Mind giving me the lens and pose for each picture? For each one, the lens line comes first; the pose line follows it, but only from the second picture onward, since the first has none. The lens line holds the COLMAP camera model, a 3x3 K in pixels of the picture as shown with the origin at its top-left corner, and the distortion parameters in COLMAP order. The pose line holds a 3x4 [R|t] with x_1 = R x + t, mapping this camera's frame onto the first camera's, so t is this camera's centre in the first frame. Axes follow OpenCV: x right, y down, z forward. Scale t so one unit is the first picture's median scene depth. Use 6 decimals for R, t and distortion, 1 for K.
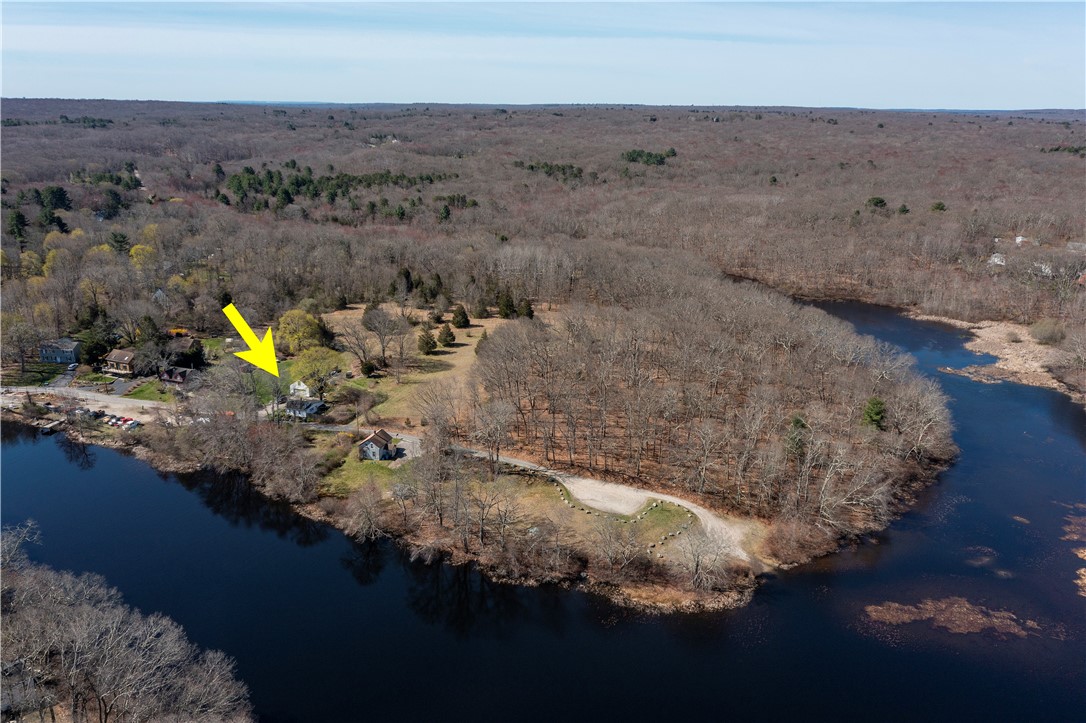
lens RADIAL K [[858.7, 0, 545.4], [0, 858.7, 354.8], [0, 0, 1]] dist [0.000324, 0.017467]
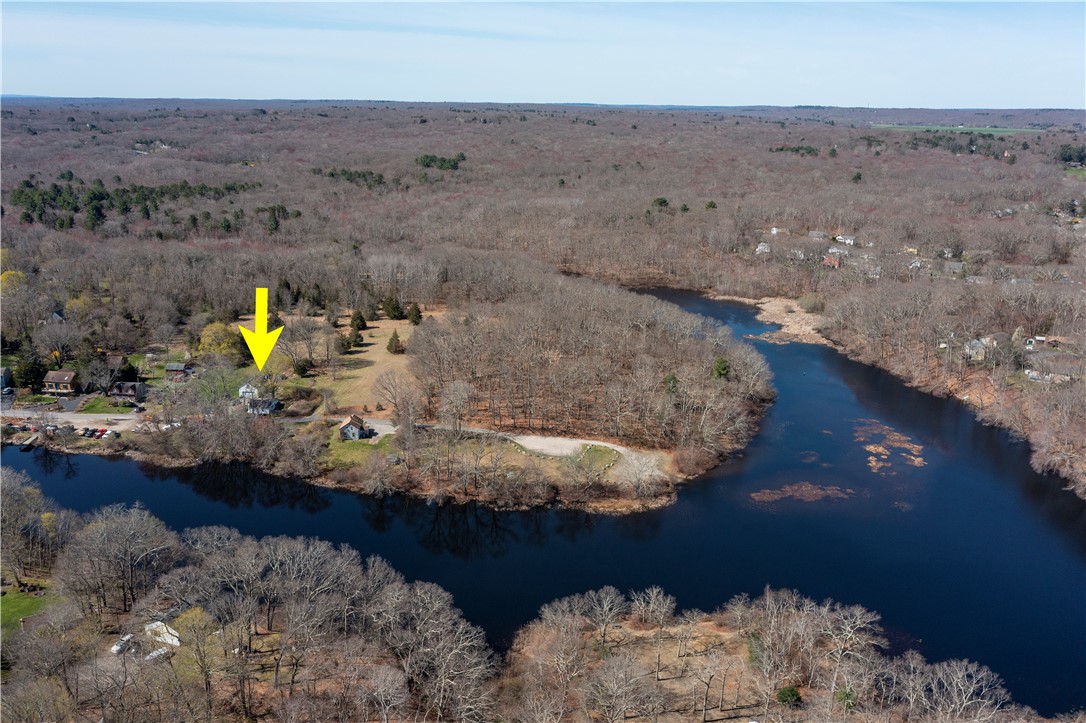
lens RADIAL K [[858.7, 0, 542.1], [0, 858.7, 364.9], [0, 0, 1]] dist [0.000324, 0.017467]
pose [[0.962504, -0.078249, 0.259738, -0.192396], [0.074262, 0.996922, 0.025143, 0.004576], [-0.260906, -0.004911, 0.965352, -0.188228]]
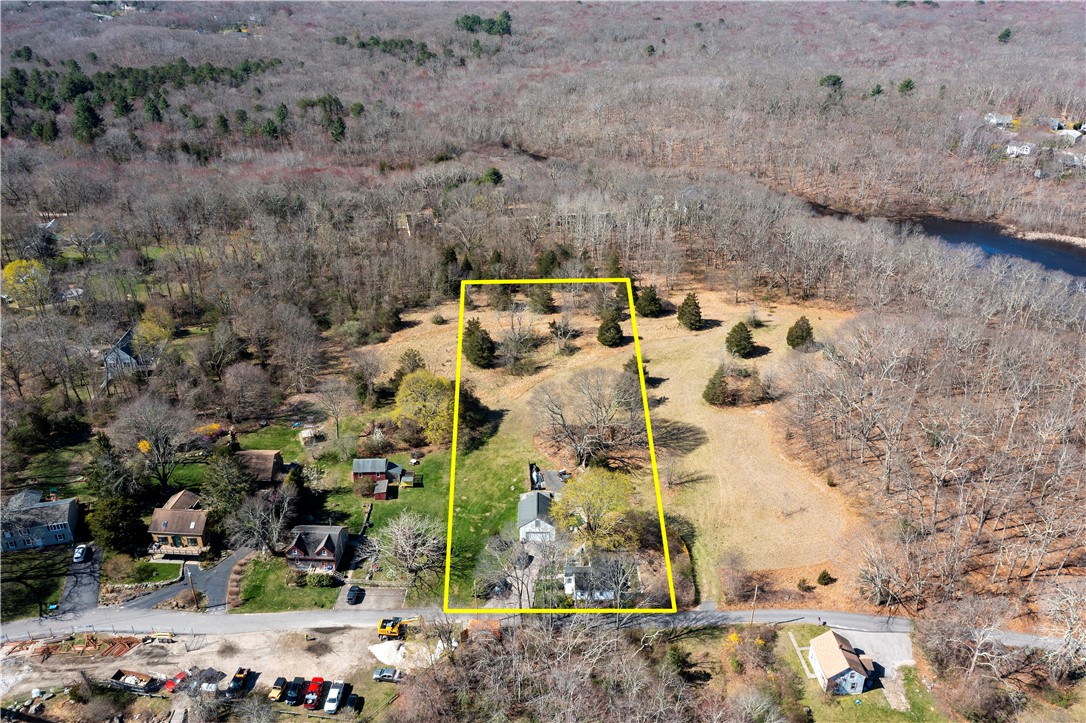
lens RADIAL K [[858.7, 0, 552.5], [0, 858.7, 363.0], [0, 0, 1]] dist [0.000324, 0.017467]
pose [[0.946627, -0.153108, 0.283645, -0.405058], [0.102596, 0.977339, 0.185155, -0.178041], [-0.305566, -0.146172, 0.940884, 0.412664]]
